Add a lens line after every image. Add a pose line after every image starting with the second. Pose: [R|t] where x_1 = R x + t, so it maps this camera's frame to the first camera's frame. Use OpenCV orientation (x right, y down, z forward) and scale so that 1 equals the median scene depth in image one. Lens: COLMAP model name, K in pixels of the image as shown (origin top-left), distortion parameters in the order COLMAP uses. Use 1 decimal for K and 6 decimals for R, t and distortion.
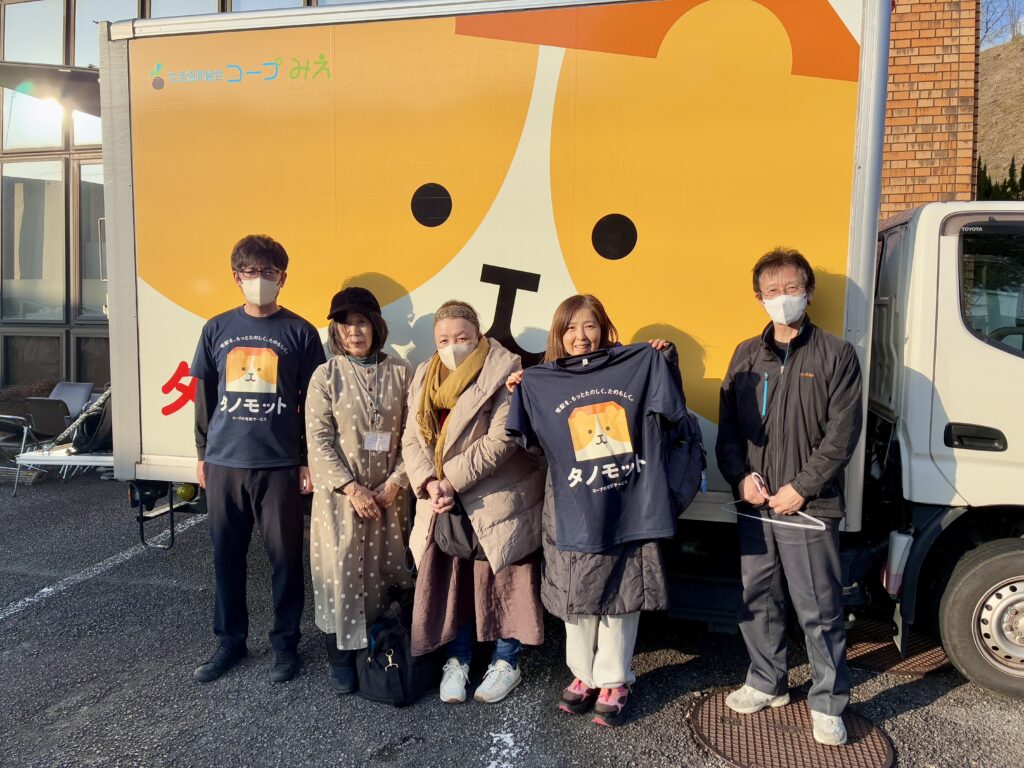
lens RADIAL K [[771.1, 0, 504.9], [0, 771.1, 388.1], [0, 0, 1]] dist [0.042431, -0.045001]
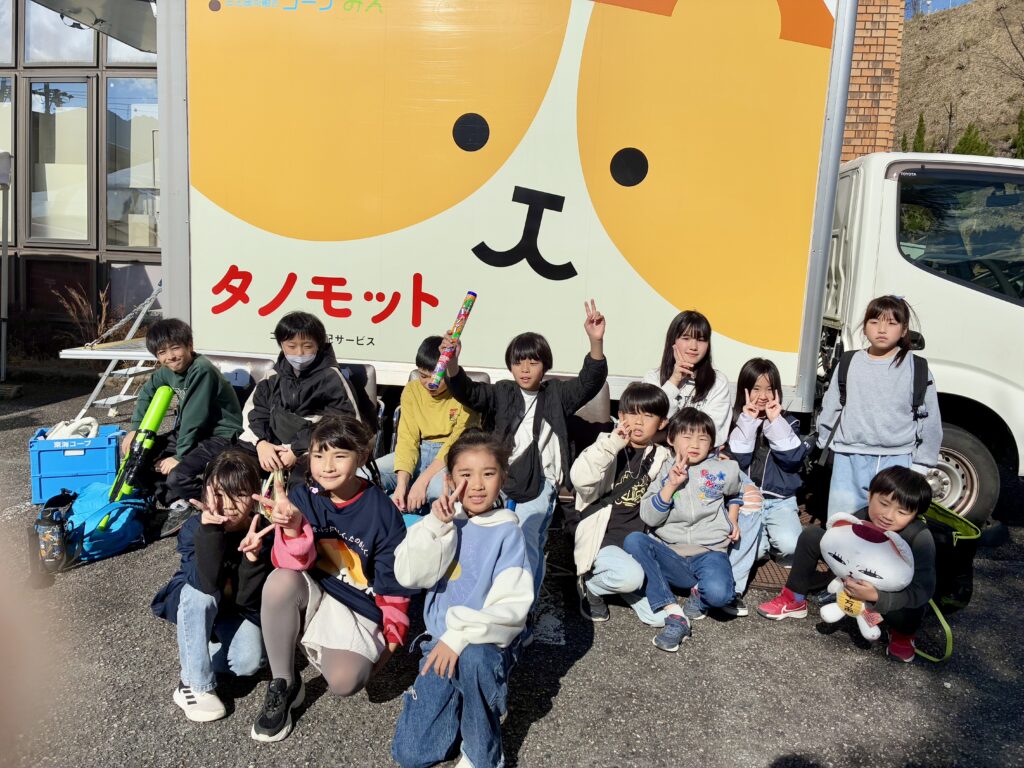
lens RADIAL K [[771.1, 0, 516.8], [0, 771.1, 385.5], [0, 0, 1]] dist [0.042431, -0.045001]
pose [[0.991852, 0.014327, 0.126587, -0.167119], [-0.021444, 0.998254, 0.055041, 0.074703], [-0.125577, -0.057307, 0.990427, -0.172159]]
